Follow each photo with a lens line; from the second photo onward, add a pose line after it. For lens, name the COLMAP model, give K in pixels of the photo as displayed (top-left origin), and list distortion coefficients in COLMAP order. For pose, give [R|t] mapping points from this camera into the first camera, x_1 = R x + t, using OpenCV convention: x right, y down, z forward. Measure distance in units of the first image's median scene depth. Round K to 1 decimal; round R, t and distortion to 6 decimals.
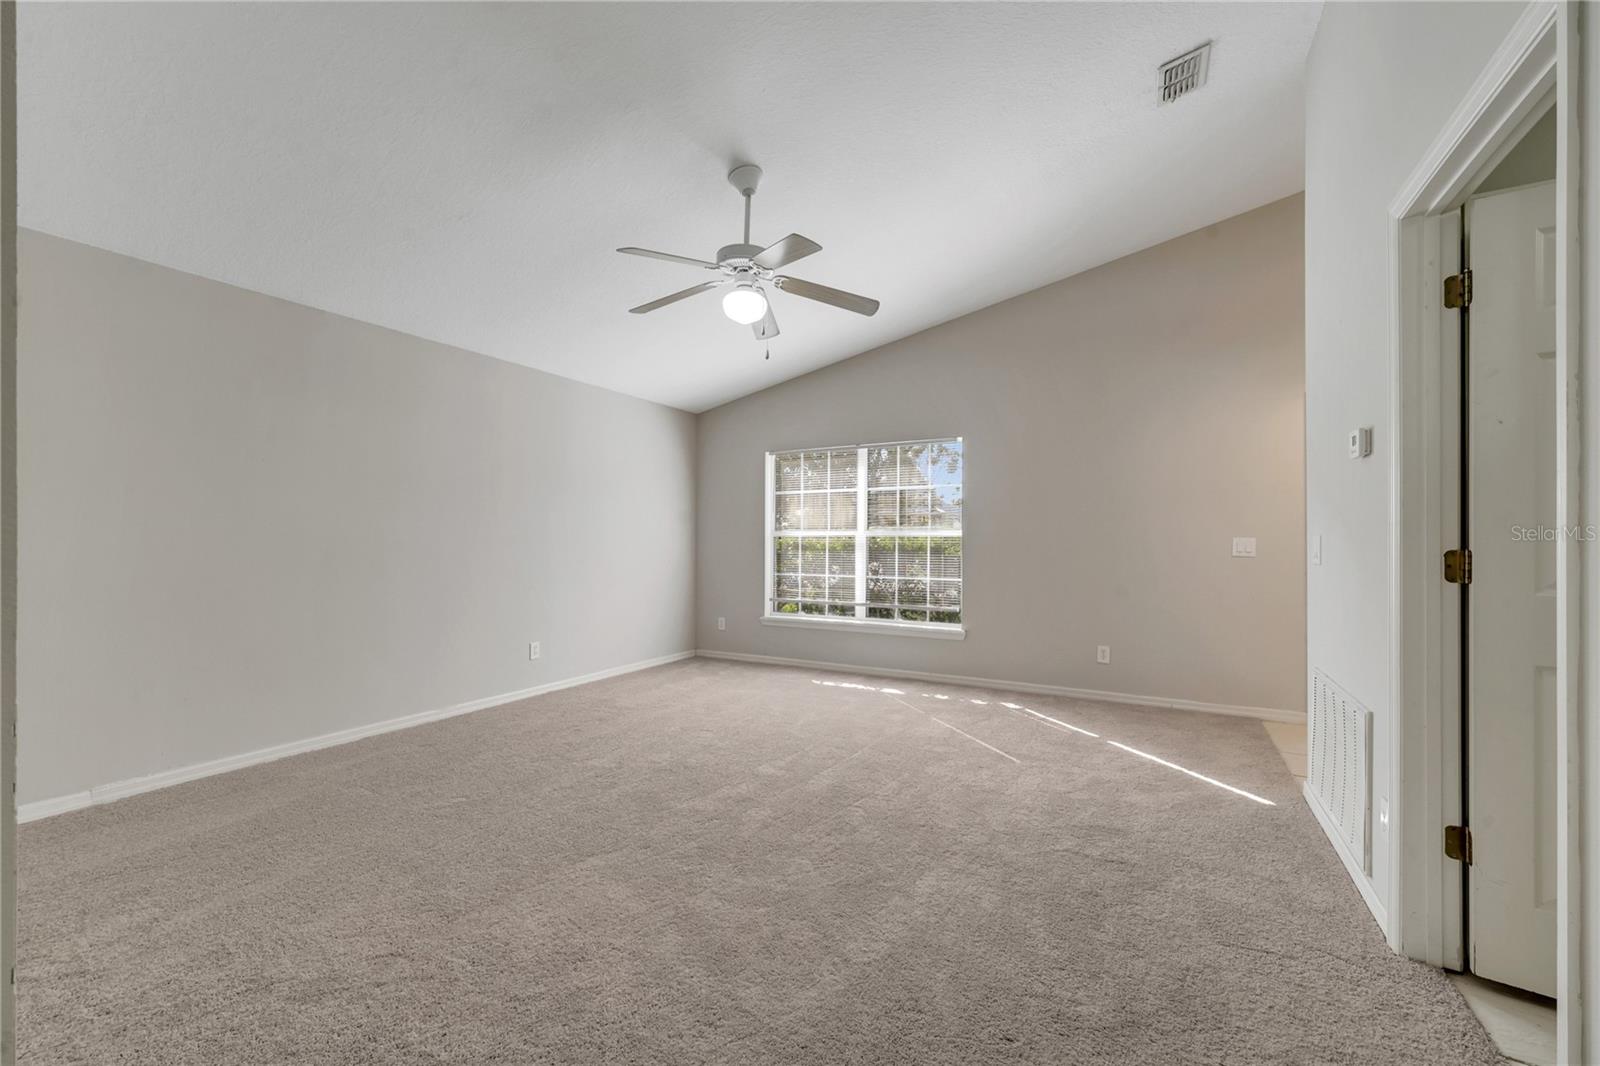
lens RADIAL K [[648.1, 0, 786.4], [0, 648.1, 542.2], [0, 0, 1]] dist [0.005579, -0.001595]
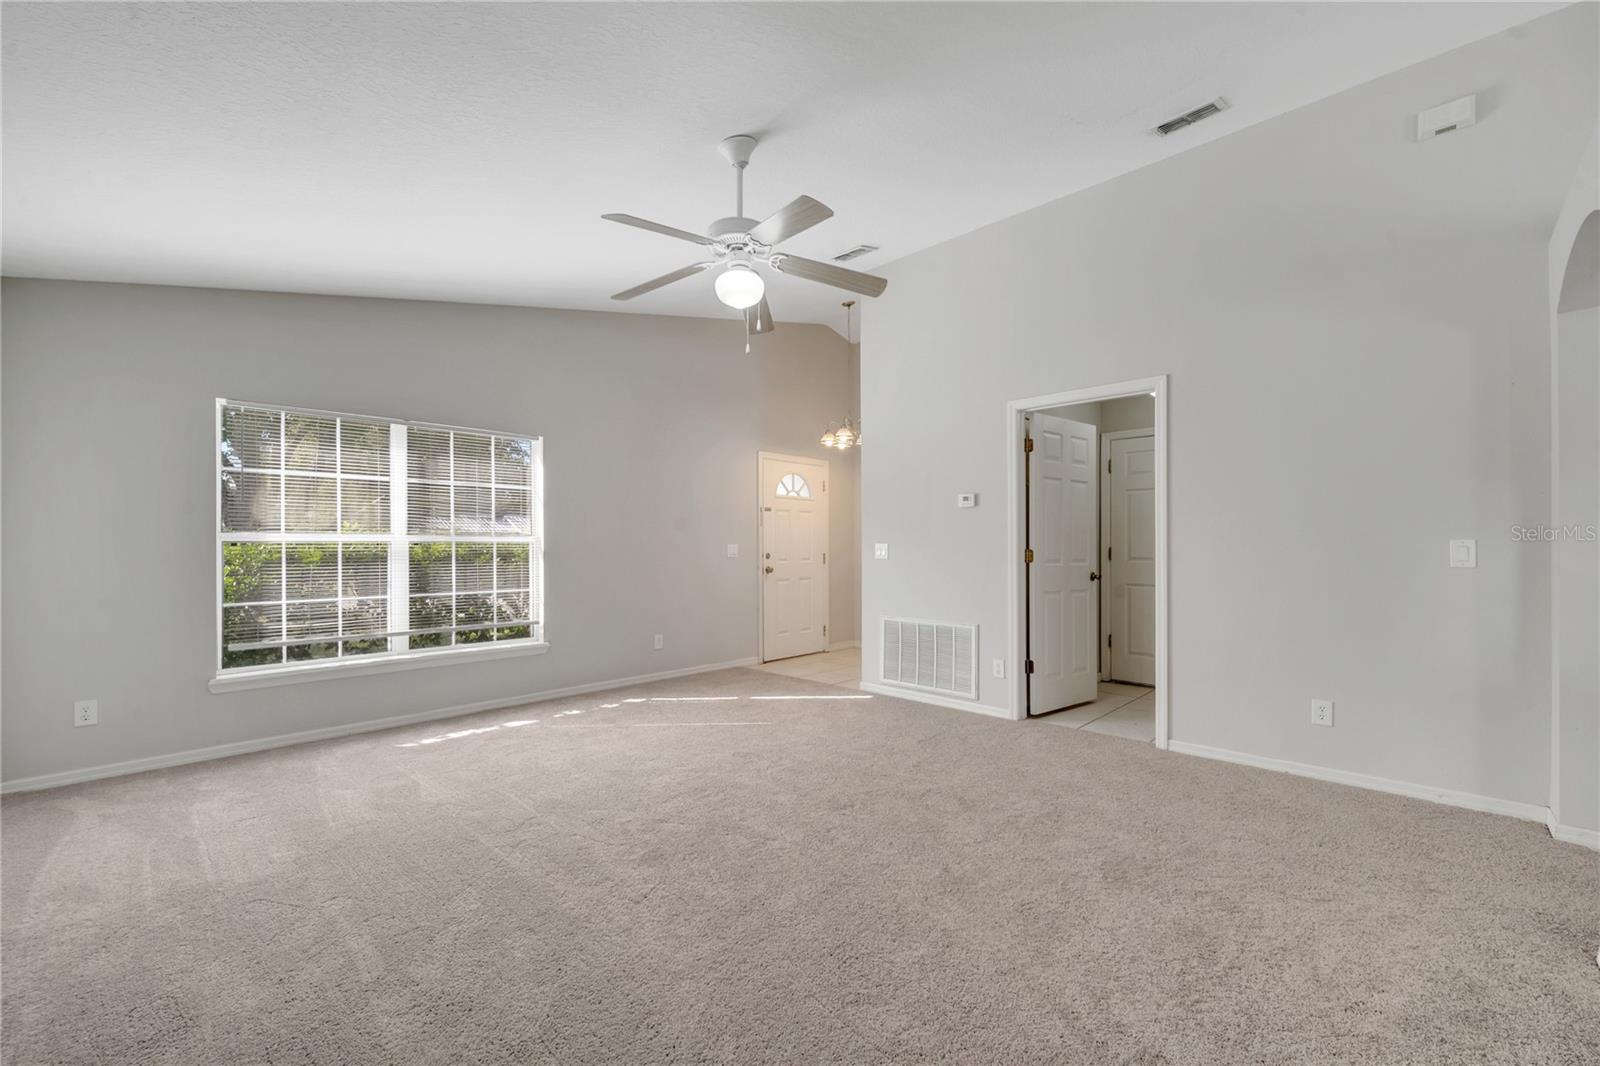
lens RADIAL K [[648.1, 0, 803.2], [0, 648.1, 541.2], [0, 0, 1]] dist [0.005579, -0.001595]
pose [[0.269855, 0.006033, 0.962882, -0.488154], [0.010393, 0.999904, -0.009178, 0.001795], [-0.962845, 0.012484, 0.269767, 0.357122]]
